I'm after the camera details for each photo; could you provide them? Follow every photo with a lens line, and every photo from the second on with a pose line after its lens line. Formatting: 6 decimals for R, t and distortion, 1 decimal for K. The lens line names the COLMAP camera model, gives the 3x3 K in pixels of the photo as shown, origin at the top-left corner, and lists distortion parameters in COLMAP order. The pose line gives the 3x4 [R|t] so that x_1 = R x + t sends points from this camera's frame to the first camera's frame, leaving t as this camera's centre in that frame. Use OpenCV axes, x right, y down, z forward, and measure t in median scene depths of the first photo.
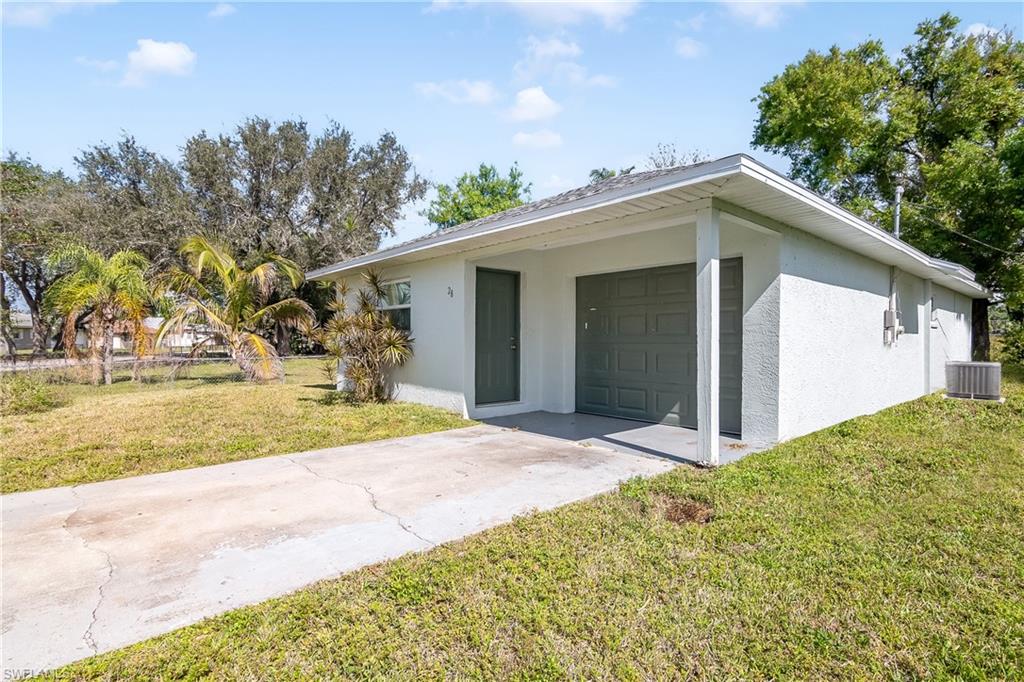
lens RADIAL K [[500.2, 0, 512.0], [0, 500.2, 341.0], [0, 0, 1]] dist [-0.000522, -0.000030]
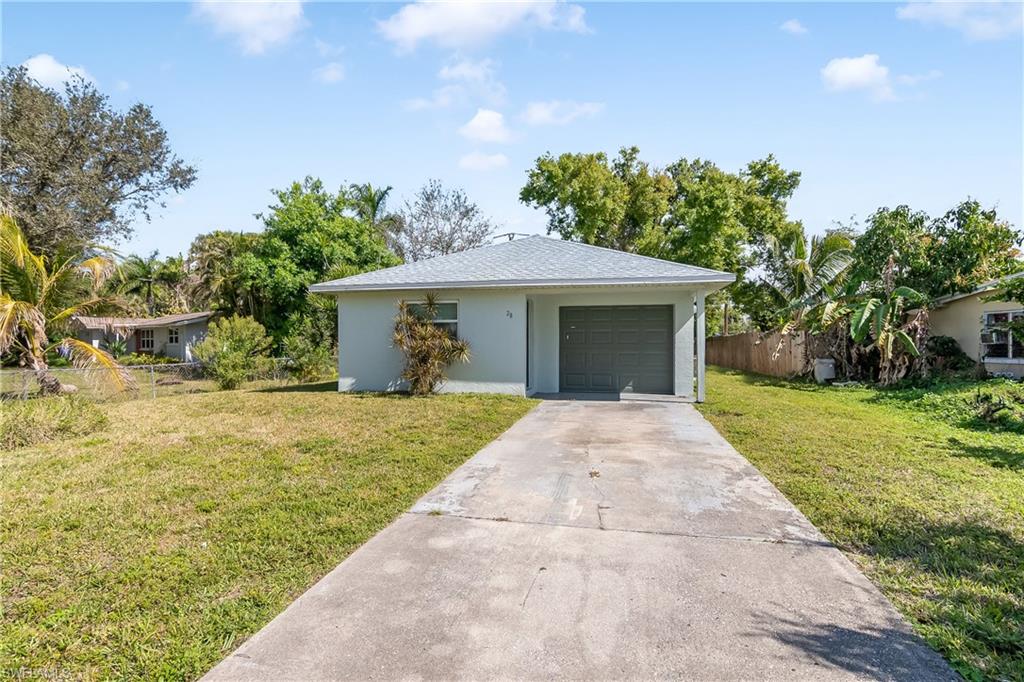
lens RADIAL K [[494.9, 0, 512.0], [0, 494.9, 341.0], [0, 0, 1]] dist [0.001254, 0.000243]
pose [[0.812609, -0.000998, 0.582809, -0.397453], [0.007152, 0.999940, -0.008260, -0.002815], [-0.582766, 0.010880, 0.812567, -0.078611]]
